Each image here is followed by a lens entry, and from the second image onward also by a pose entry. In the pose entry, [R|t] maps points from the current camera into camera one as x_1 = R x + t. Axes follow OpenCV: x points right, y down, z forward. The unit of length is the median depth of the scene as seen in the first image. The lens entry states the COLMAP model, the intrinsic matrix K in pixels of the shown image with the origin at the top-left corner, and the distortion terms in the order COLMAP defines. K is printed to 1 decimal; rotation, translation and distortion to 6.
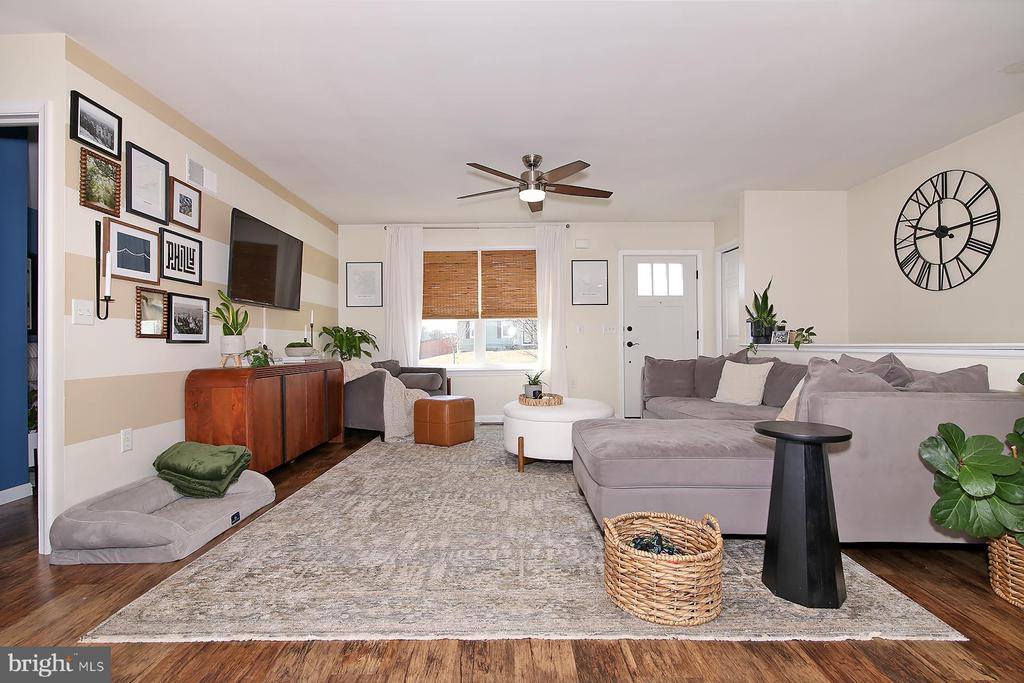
lens RADIAL K [[456.4, 0, 480.9], [0, 456.4, 343.0], [0, 0, 1]] dist [-0.013799, 0.000260]
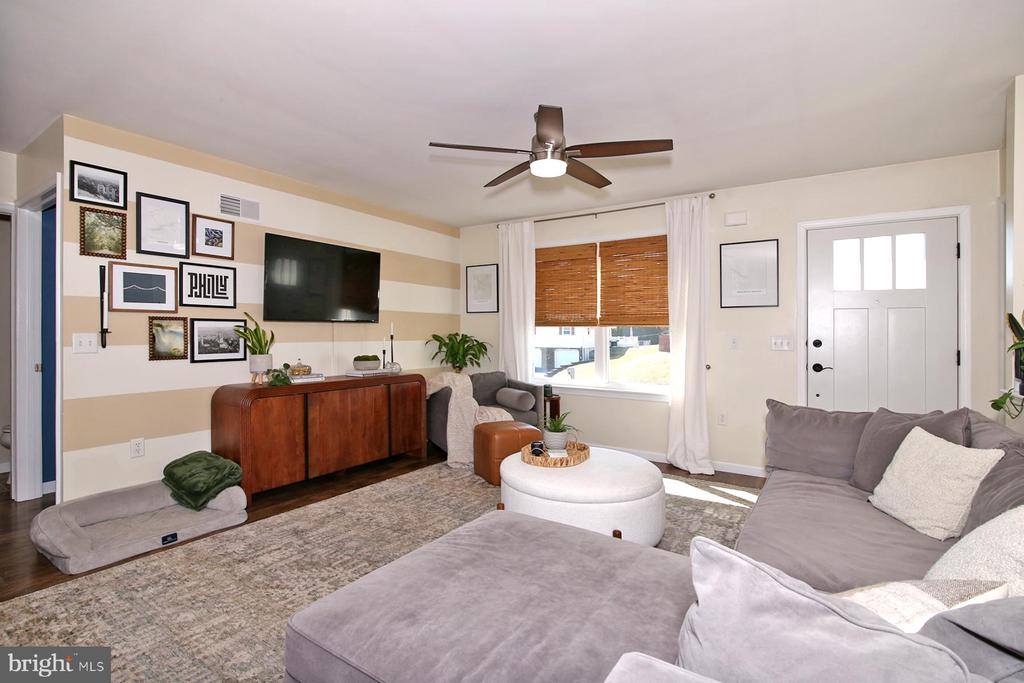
lens RADIAL K [[456.4, 0, 480.9], [0, 456.4, 343.0], [0, 0, 1]] dist [-0.013799, 0.000260]
pose [[0.850288, 0.022185, -0.525850, 0.483123], [-0.010278, 0.999621, 0.025554, -0.080583], [0.526217, -0.016324, 0.850194, 0.389073]]
